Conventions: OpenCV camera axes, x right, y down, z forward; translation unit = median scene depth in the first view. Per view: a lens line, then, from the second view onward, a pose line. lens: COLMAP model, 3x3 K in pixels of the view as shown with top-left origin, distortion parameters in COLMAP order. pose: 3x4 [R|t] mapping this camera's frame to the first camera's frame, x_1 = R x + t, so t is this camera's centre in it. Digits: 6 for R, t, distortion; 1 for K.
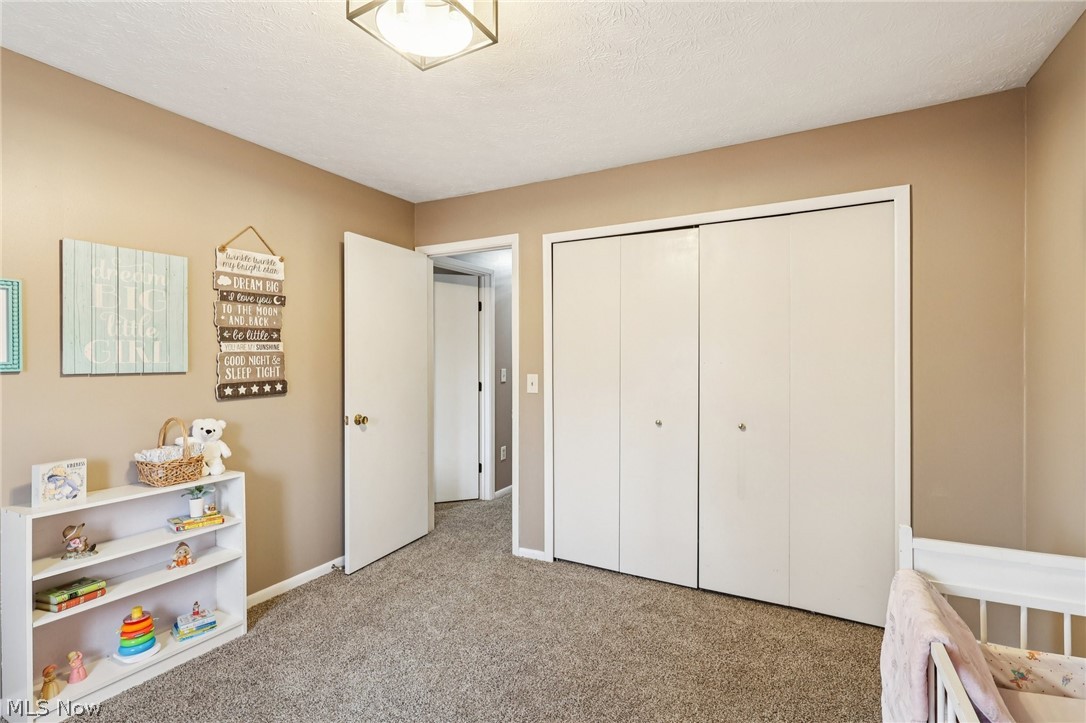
lens RADIAL K [[504.3, 0, 534.0], [0, 504.3, 357.4], [0, 0, 1]] dist [-0.000784, -0.001206]
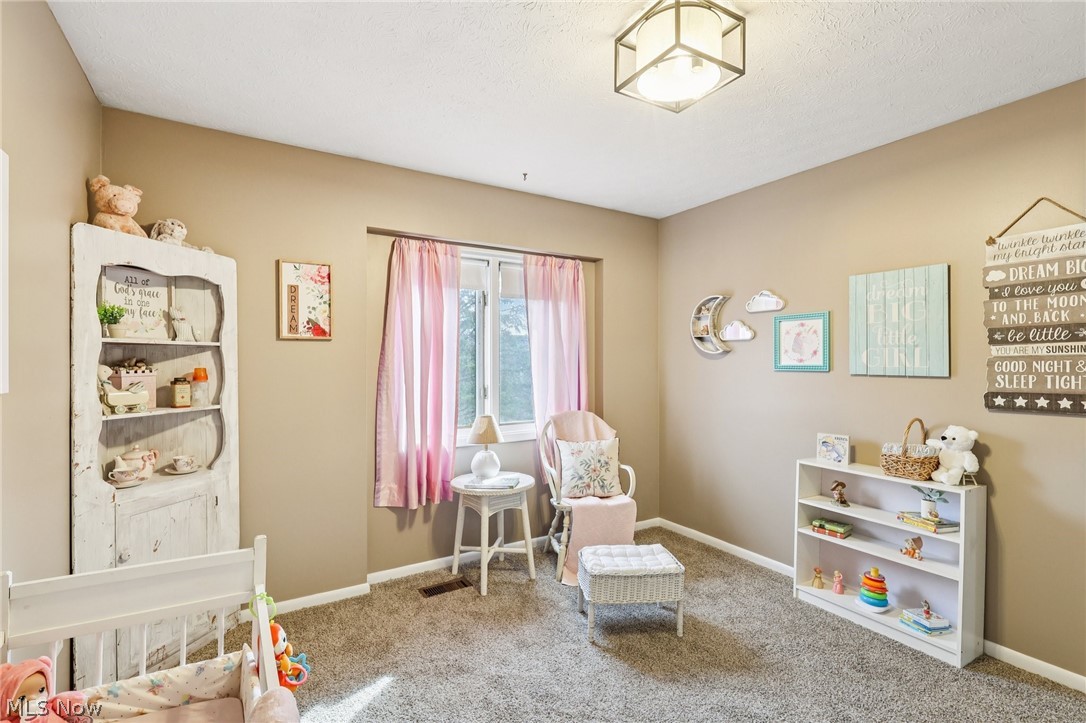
lens RADIAL K [[504.3, 0, 543.9], [0, 504.3, 359.1], [0, 0, 1]] dist [-0.000784, -0.001206]
pose [[-0.492634, -0.002499, -0.870233, 0.520660], [-0.001147, 0.999997, -0.002223, -0.002951], [0.870236, -0.000097, -0.492636, 0.711063]]
